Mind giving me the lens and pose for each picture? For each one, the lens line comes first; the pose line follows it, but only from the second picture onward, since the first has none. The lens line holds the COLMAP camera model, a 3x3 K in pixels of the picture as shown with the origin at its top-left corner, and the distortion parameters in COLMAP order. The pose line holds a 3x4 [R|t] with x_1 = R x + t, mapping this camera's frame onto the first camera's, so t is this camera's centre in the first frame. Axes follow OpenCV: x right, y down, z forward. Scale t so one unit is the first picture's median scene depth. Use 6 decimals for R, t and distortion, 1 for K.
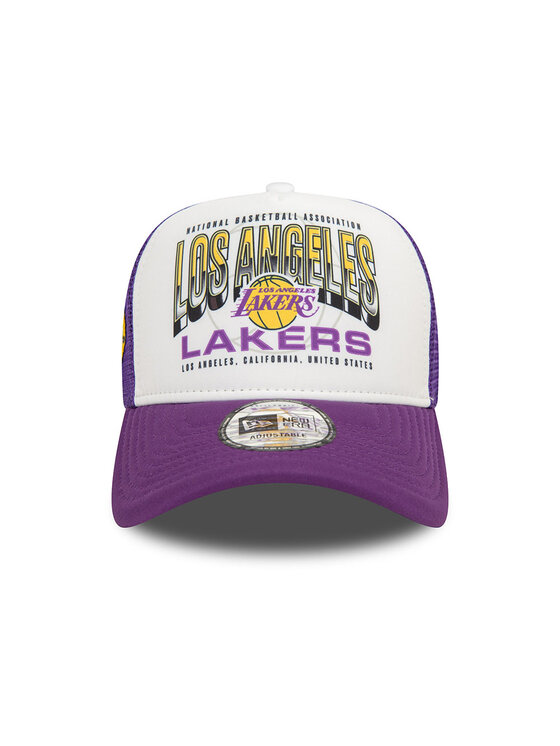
lens RADIAL K [[1462.9, 0, 280.0], [0, 1462.9, 373.0], [0, 0, 1]] dist [-0.011384, -0.010827]
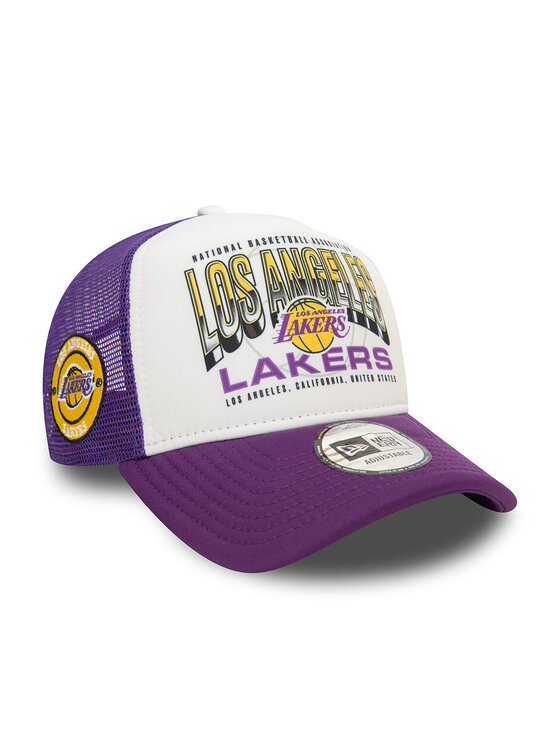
lens RADIAL K [[1462.9, 0, 280.0], [0, 1462.9, 373.0], [0, 0, 1]] dist [-0.011384, -0.010827]
pose [[0.719911, -0.087211, 0.688565, -0.703203], [0.108156, 0.994051, 0.012824, -0.031145], [-0.685588, 0.065240, 0.725061, 0.297257]]
